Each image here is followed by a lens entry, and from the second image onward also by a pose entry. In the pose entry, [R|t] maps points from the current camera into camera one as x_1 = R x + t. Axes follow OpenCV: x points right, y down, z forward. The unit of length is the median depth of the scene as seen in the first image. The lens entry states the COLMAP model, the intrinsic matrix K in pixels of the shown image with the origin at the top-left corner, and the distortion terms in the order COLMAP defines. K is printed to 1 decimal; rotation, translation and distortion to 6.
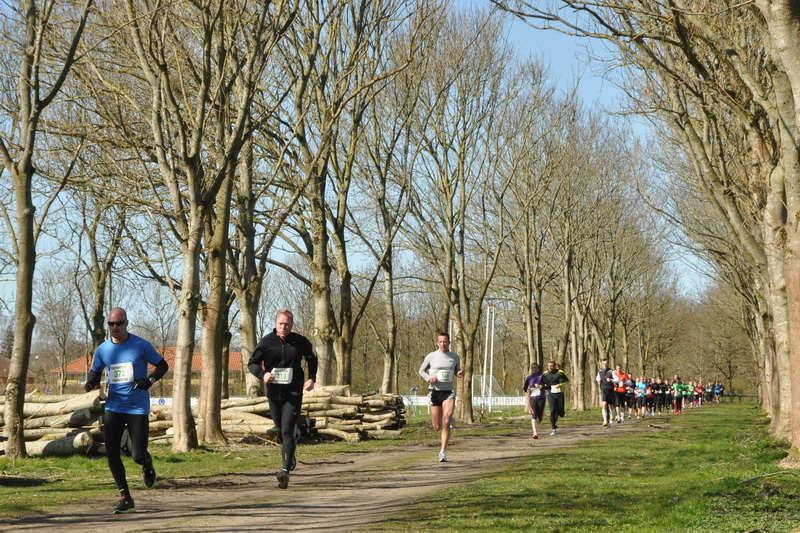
lens RADIAL K [[1908.0, 0, 400.0], [0, 1908.0, 266.5], [0, 0, 1]] dist [0.029842, 0.006012]
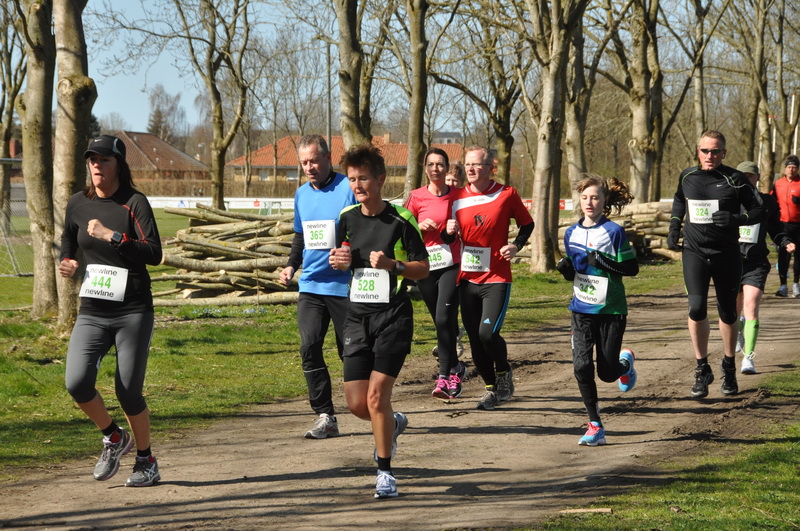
lens RADIAL K [[3060.0, 0, 400.0], [0, 3060.0, 265.5], [0, 0, 1]] dist [1.256333, -0.930723]
pose [[0.999416, 0.008351, -0.033142, -0.116228], [-0.004973, 0.994903, 0.100709, -0.061689], [0.033814, -0.100485, 0.994364, -0.545747]]
